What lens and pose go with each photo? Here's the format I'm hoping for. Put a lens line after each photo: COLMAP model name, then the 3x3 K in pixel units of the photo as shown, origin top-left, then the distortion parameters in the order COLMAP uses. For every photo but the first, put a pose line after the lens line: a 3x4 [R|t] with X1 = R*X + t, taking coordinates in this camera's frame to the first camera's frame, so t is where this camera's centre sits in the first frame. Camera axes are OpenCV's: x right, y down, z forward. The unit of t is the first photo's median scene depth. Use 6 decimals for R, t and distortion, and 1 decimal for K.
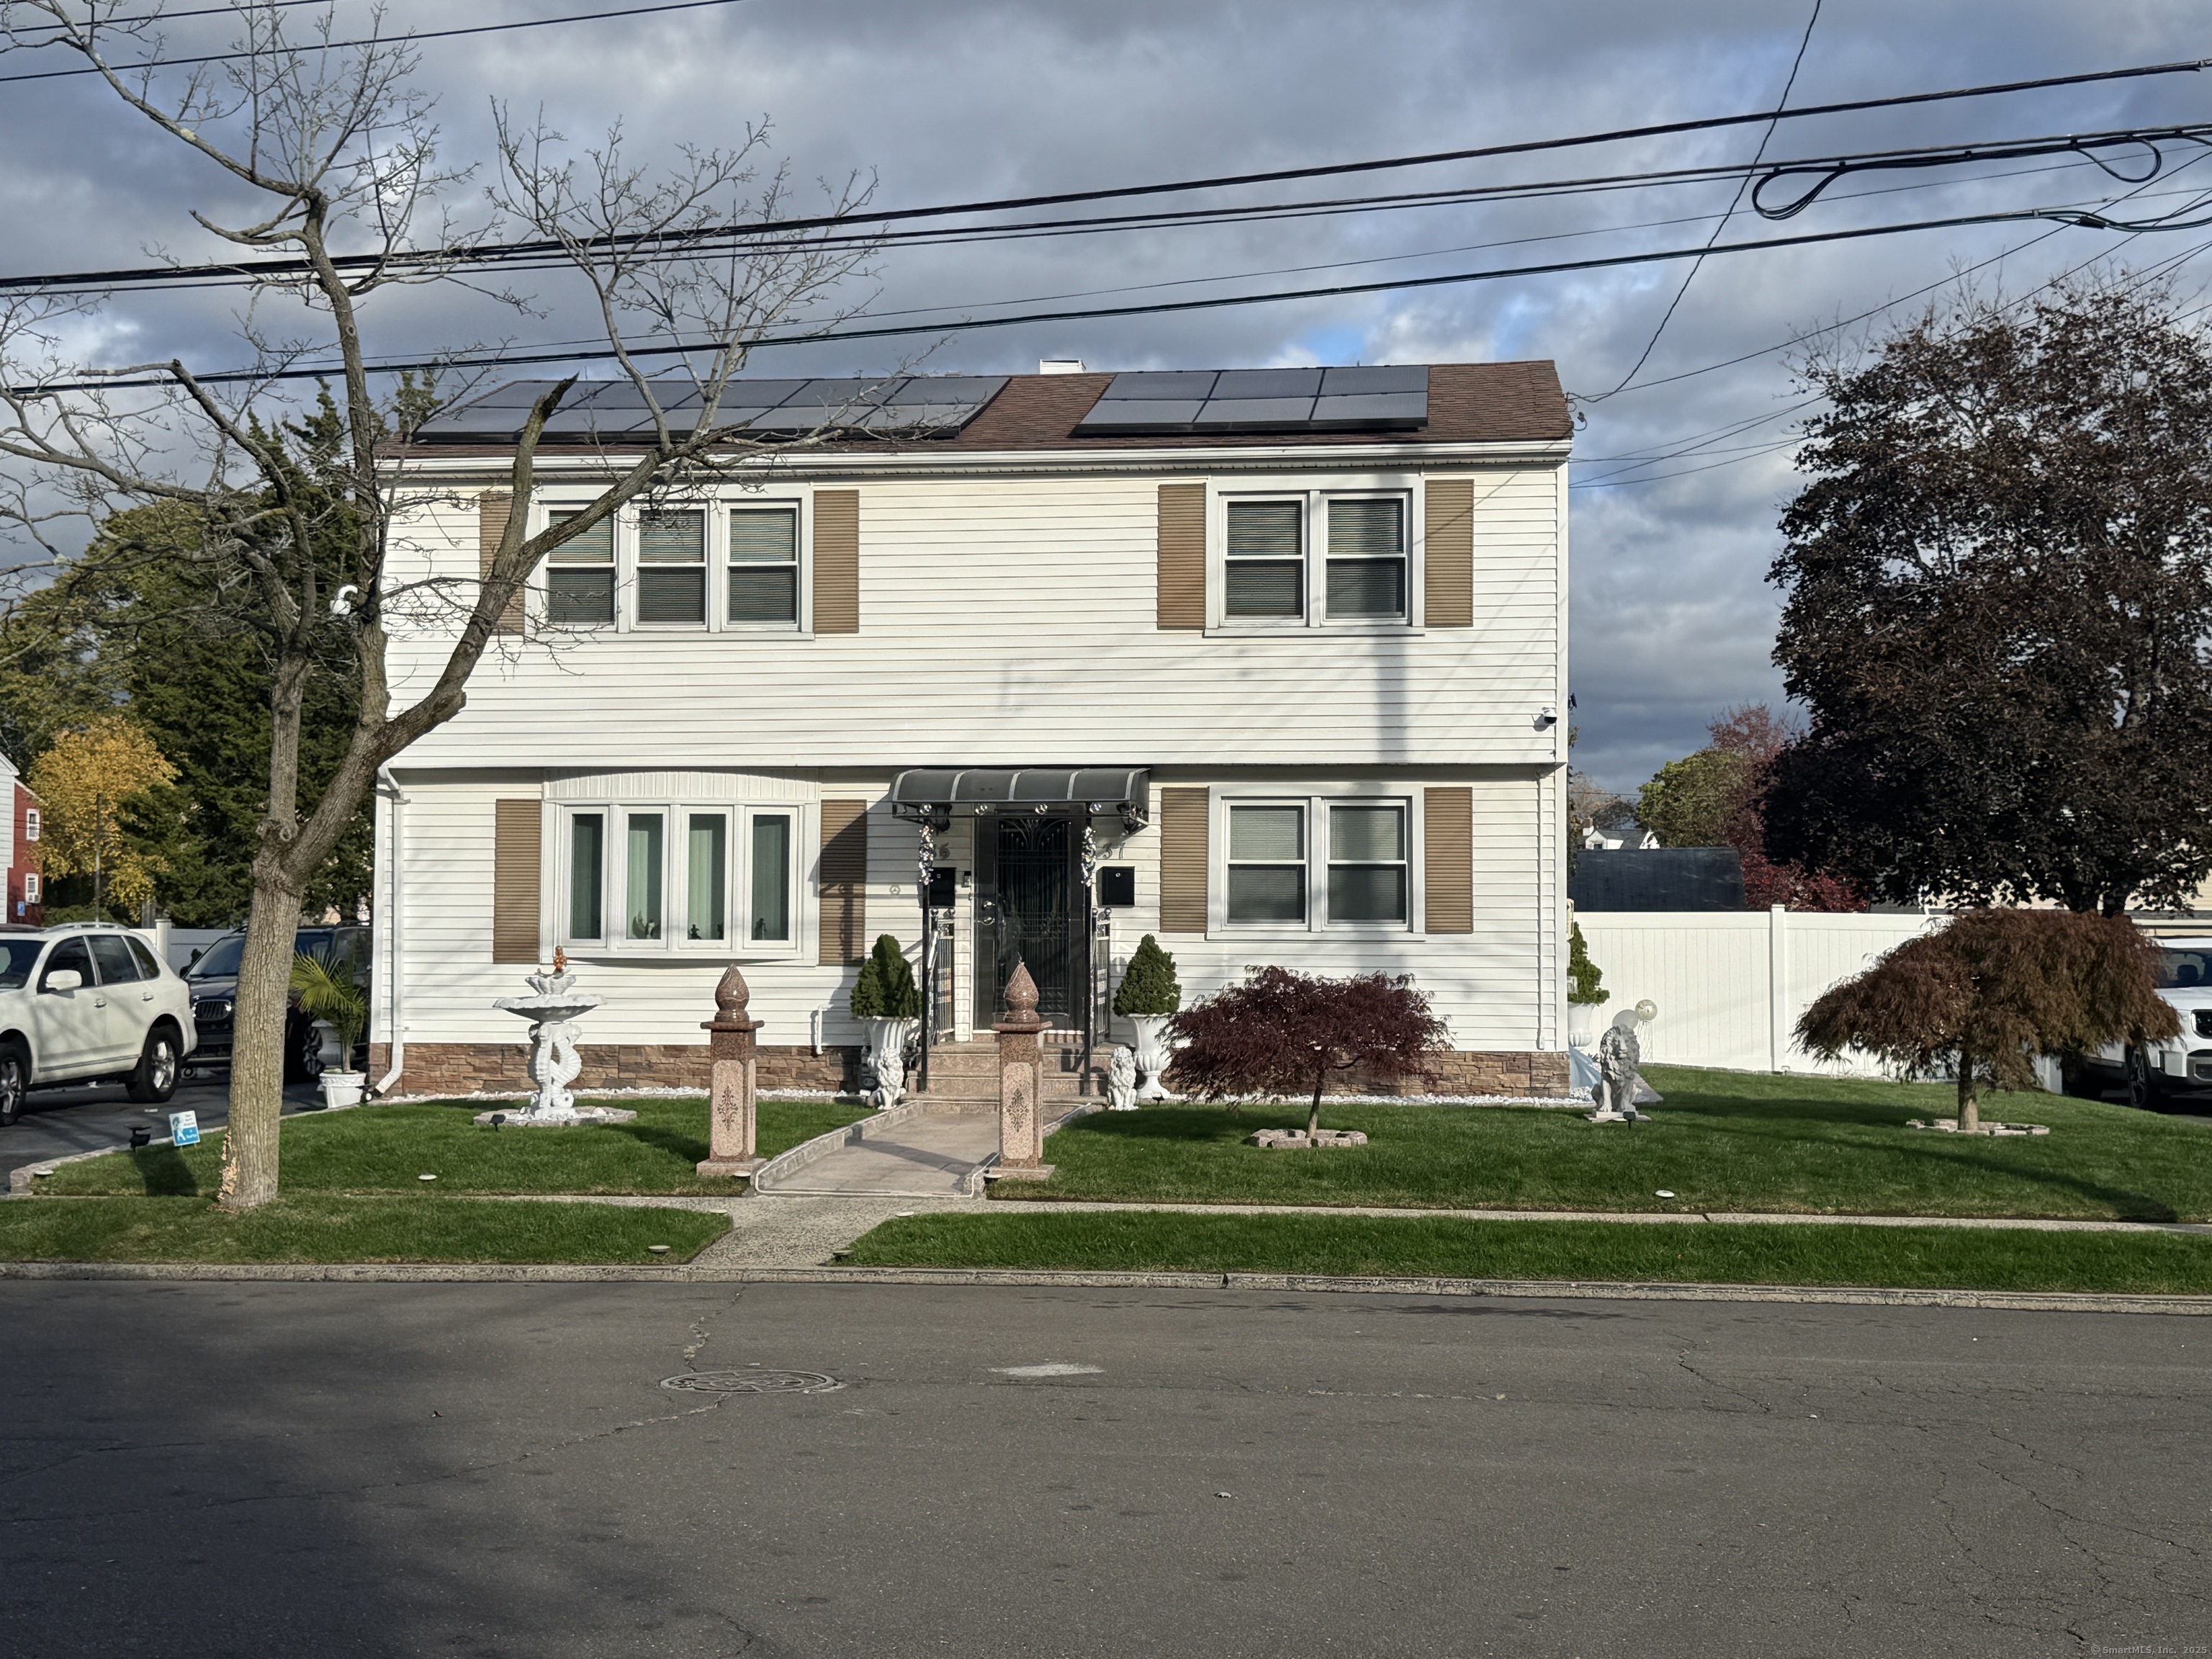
lens RADIAL K [[3149.1, 0, 1106.0], [0, 3149.1, 829.5], [0, 0, 1]] dist [0.009024, 0.000402]
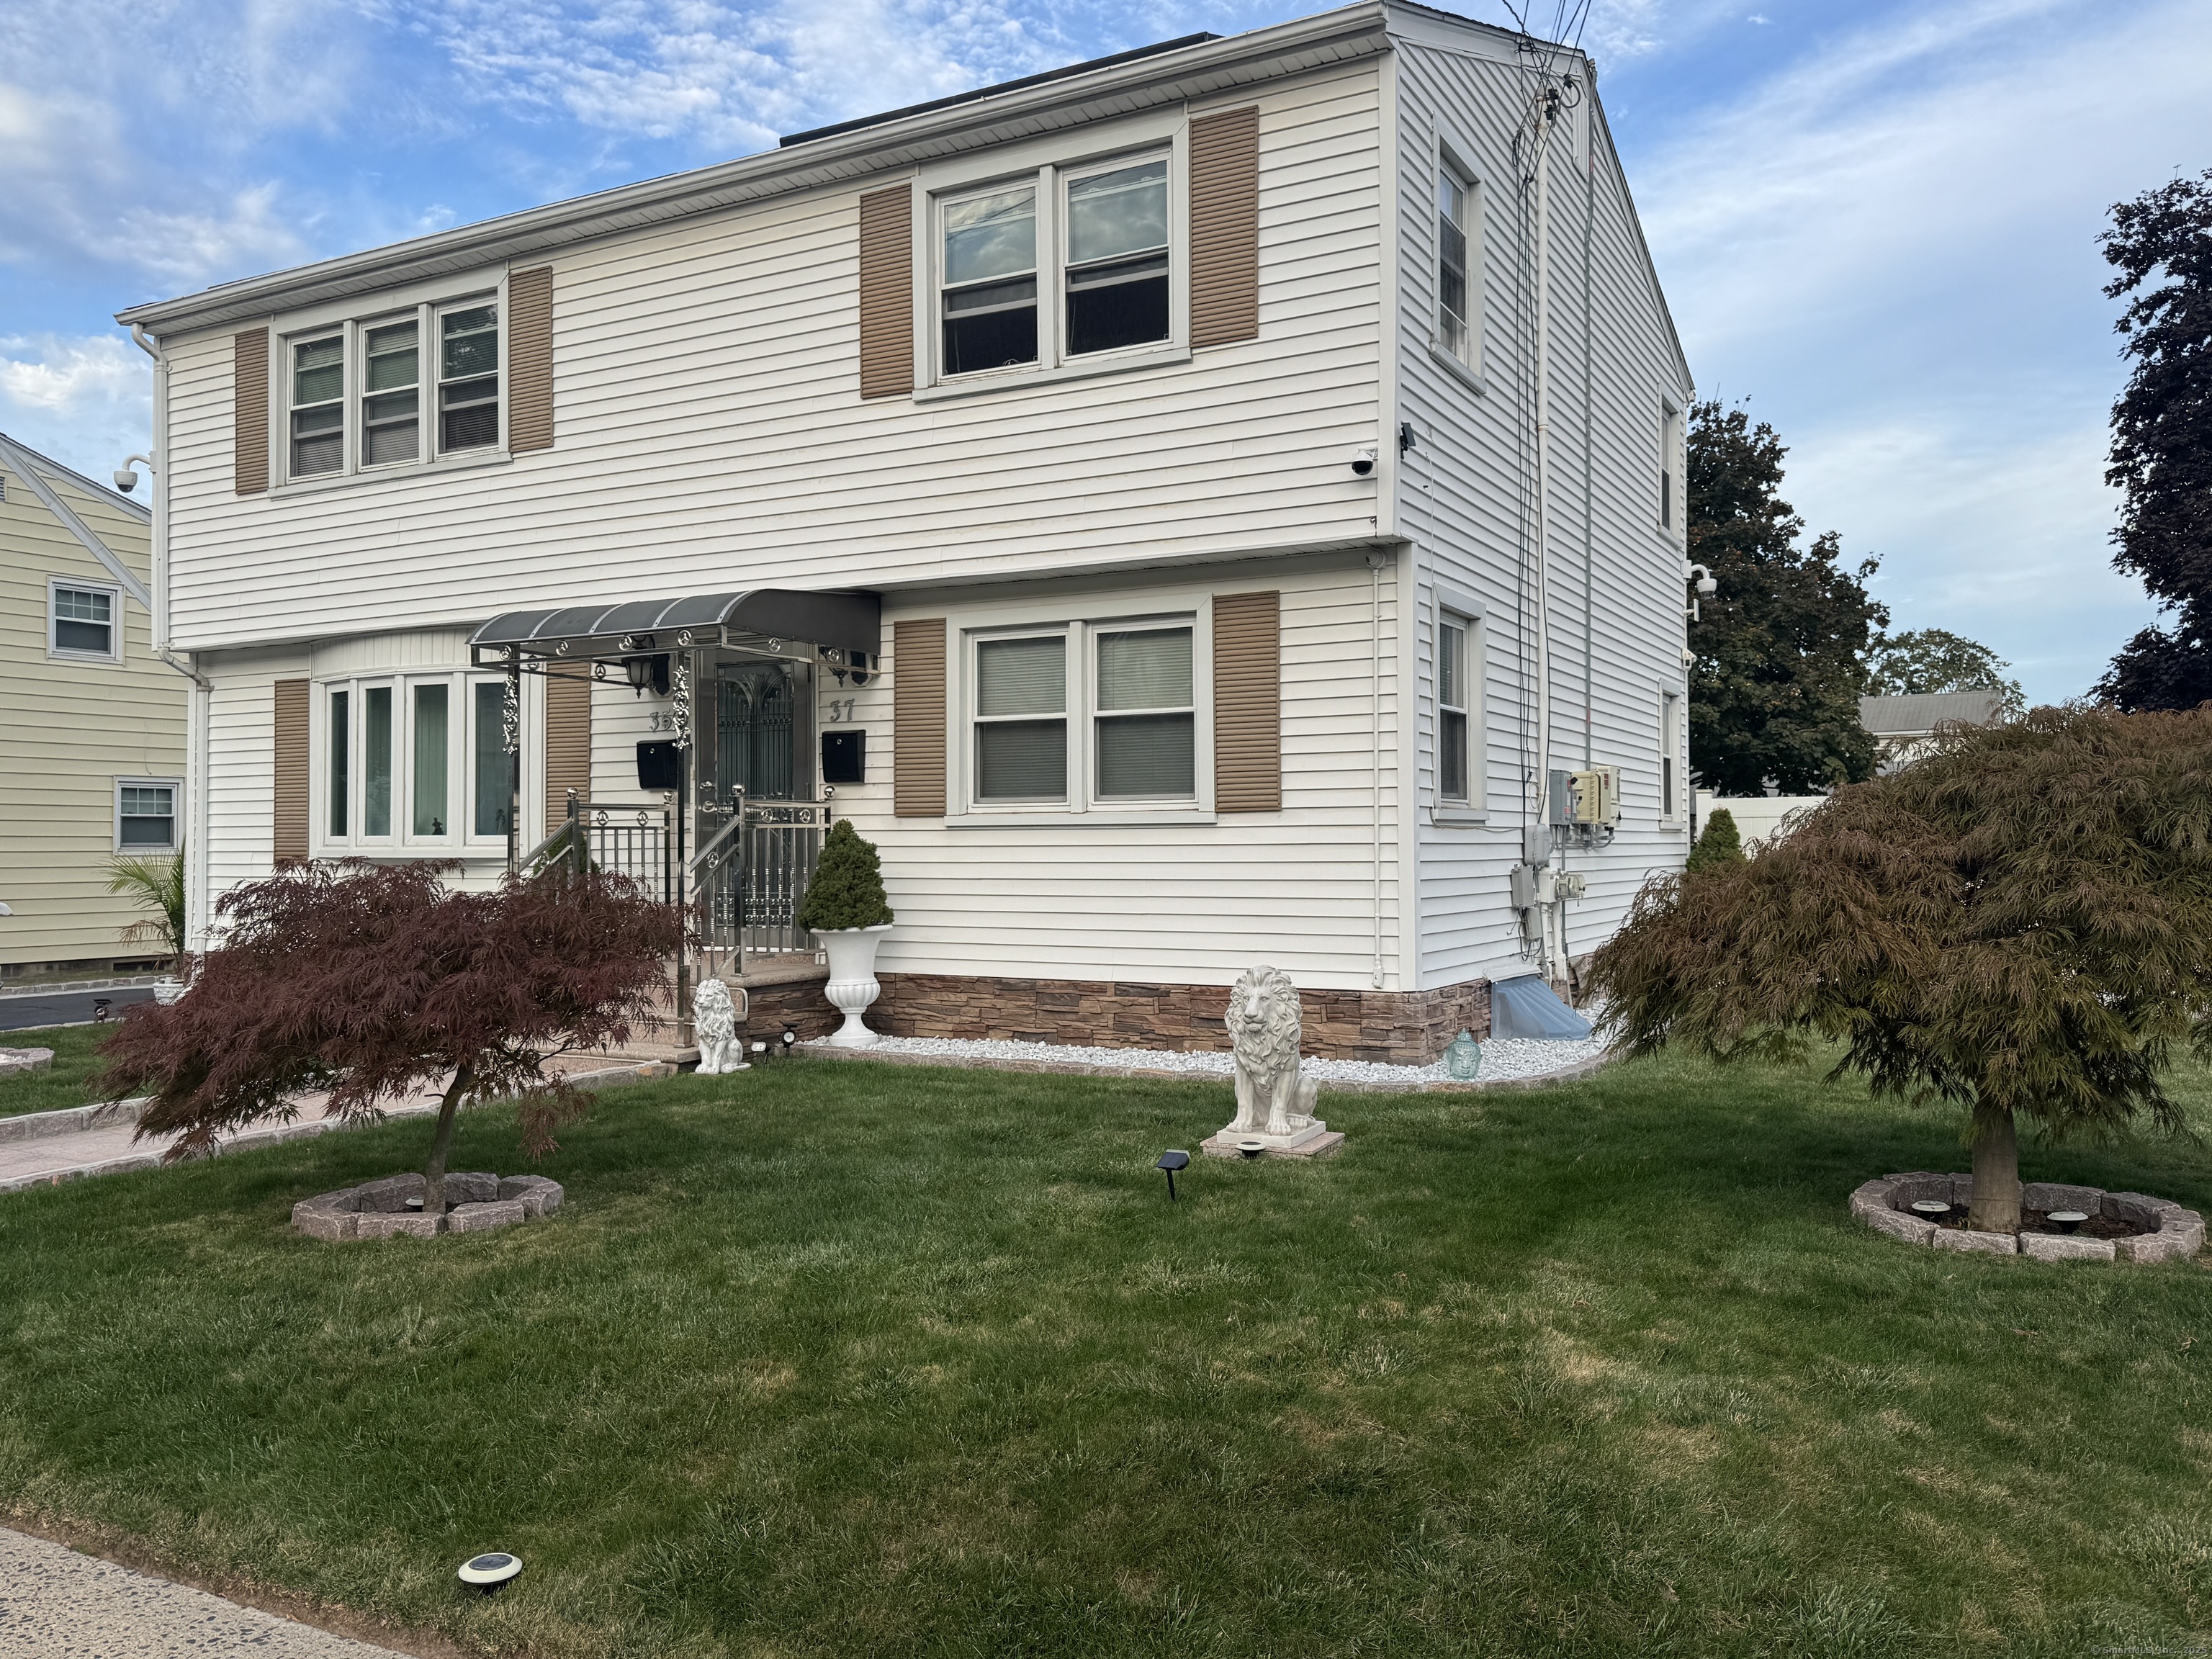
lens RADIAL K [[1710.8, 0, 1106.0], [0, 1710.8, 829.5], [0, 0, 1]] dist [0.072619, 0.000688]
pose [[0.933156, -0.014386, -0.359183, 0.207315], [0.025251, 0.999354, 0.025576, 0.026367], [0.358583, -0.032936, 0.932917, 0.636187]]
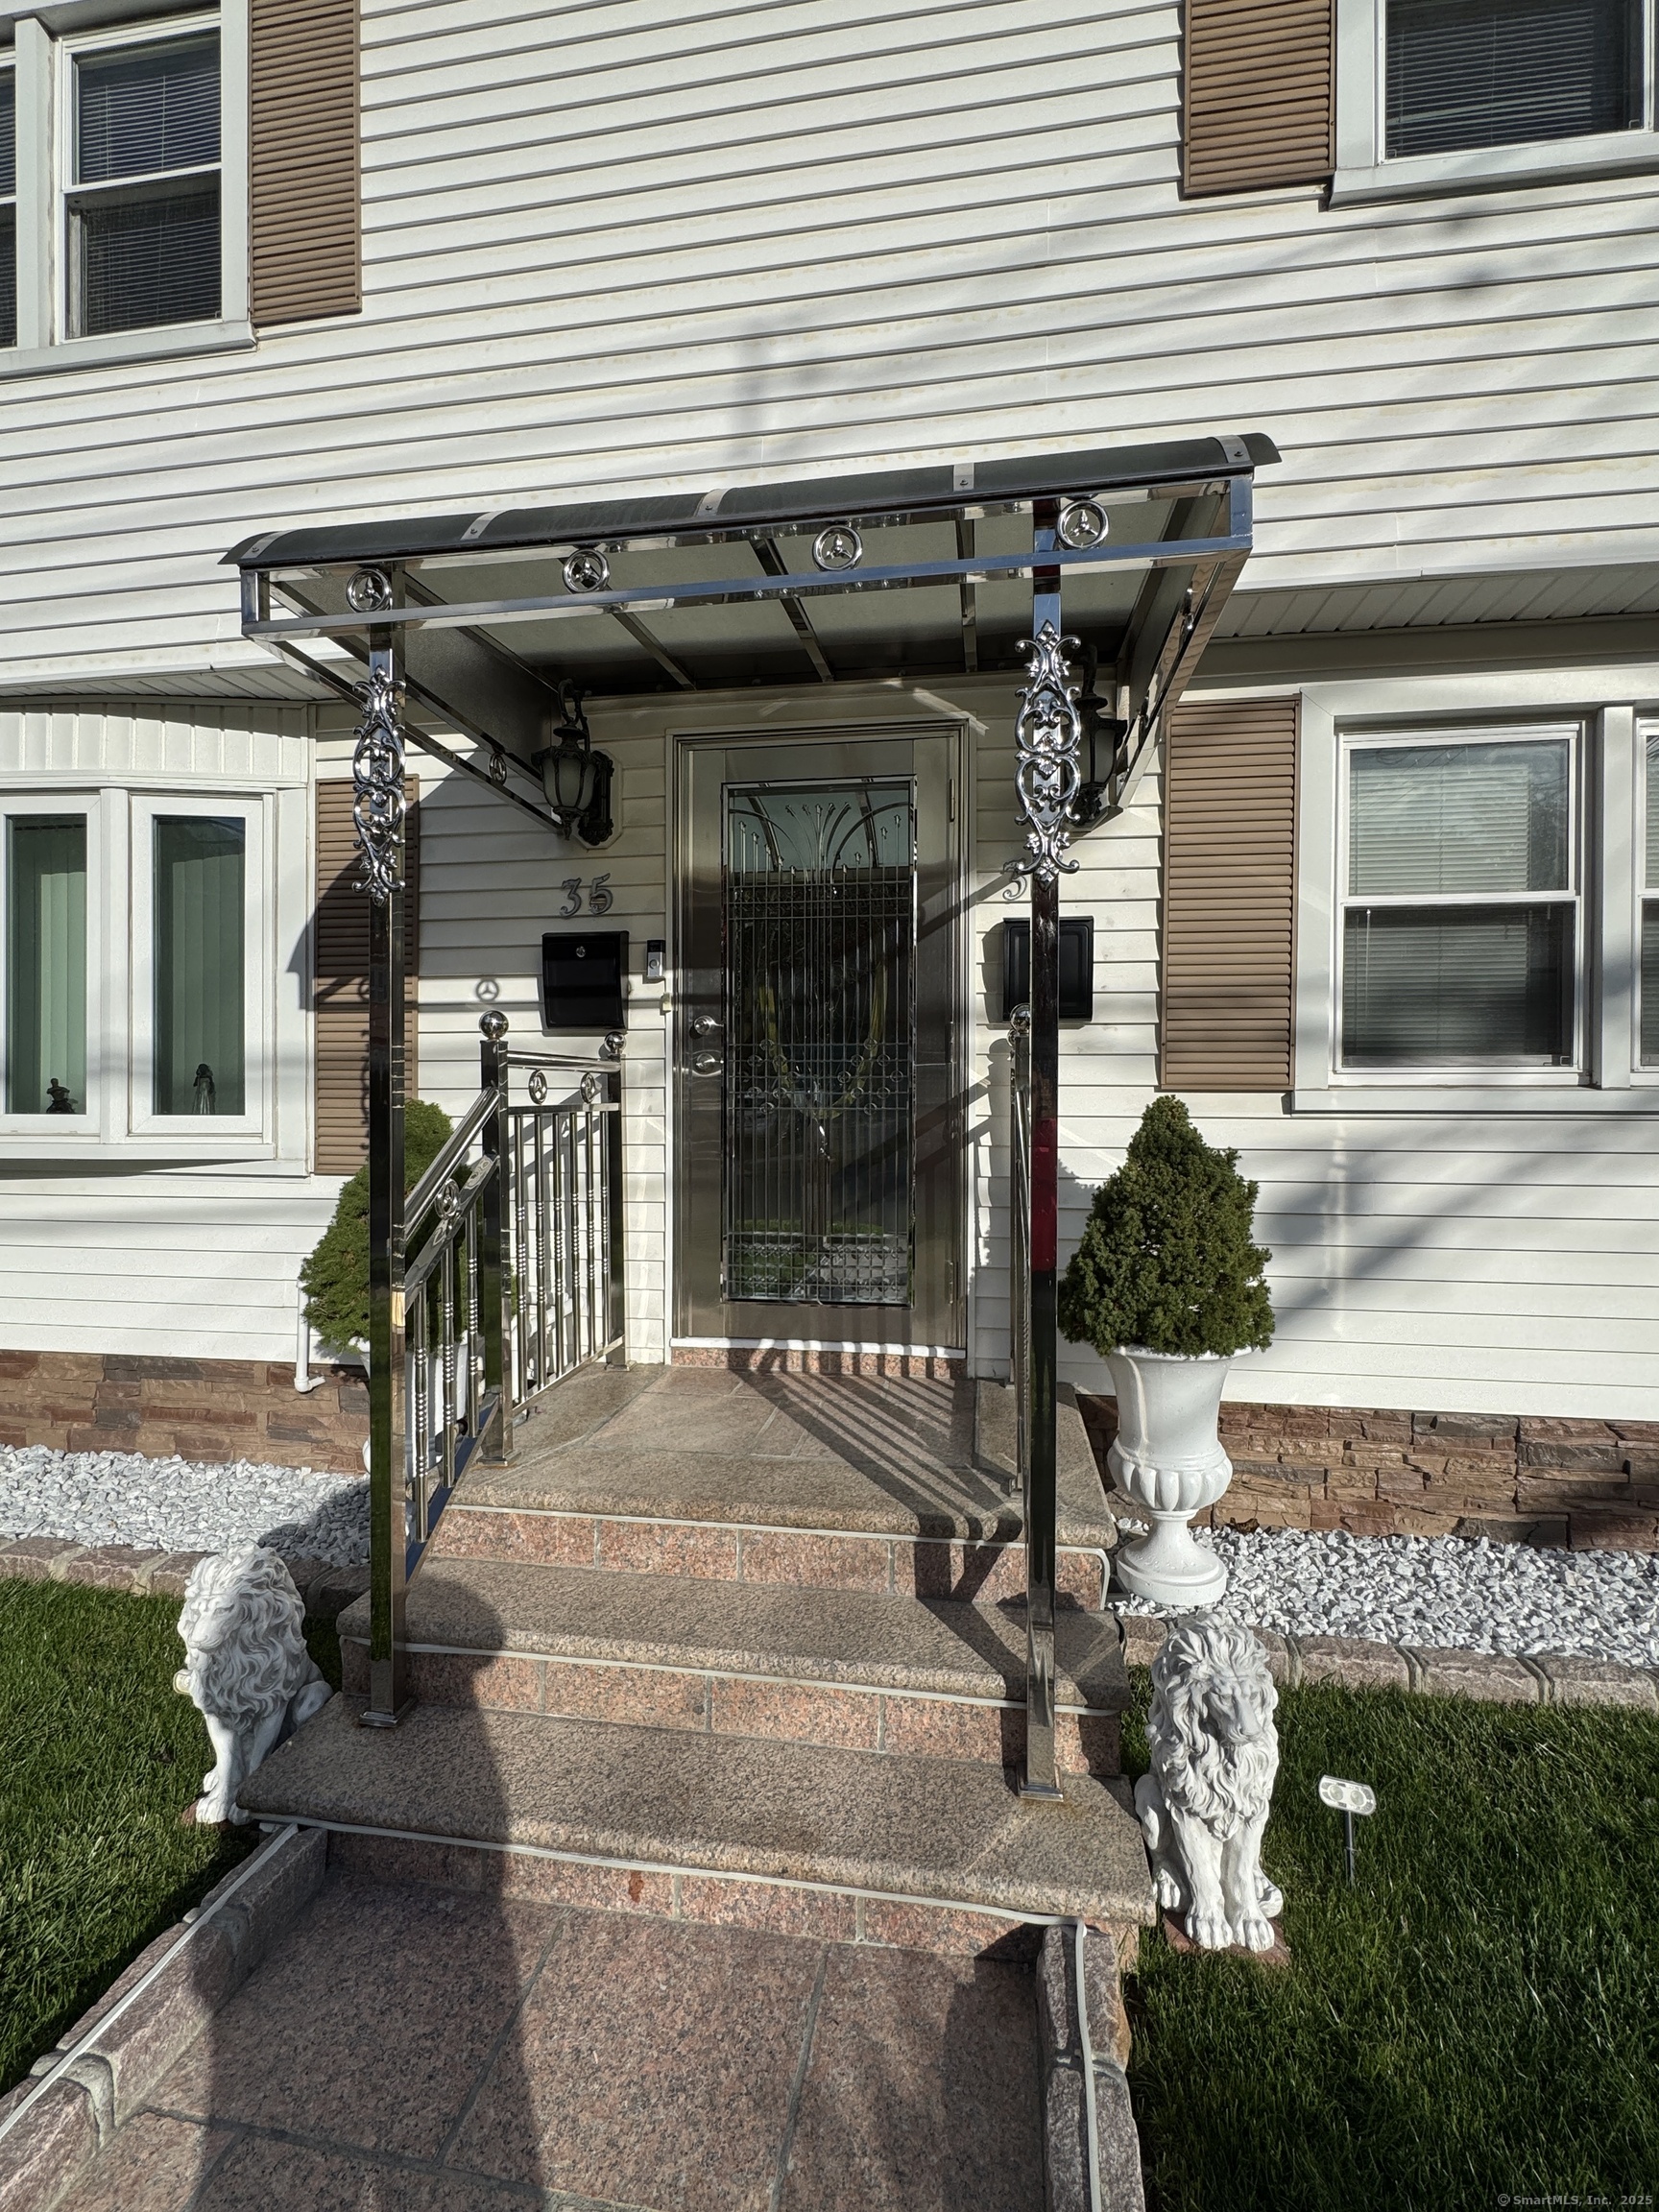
lens RADIAL K [[987.4, 0, 829.5], [0, 987.4, 1106.0], [0, 0, 1]] dist [-0.010841, 0.000222]
pose [[0.999533, -0.004557, -0.030217, -0.018285], [0.006046, 0.998762, 0.049373, 0.028262], [0.029955, -0.049533, 0.998323, 0.874459]]
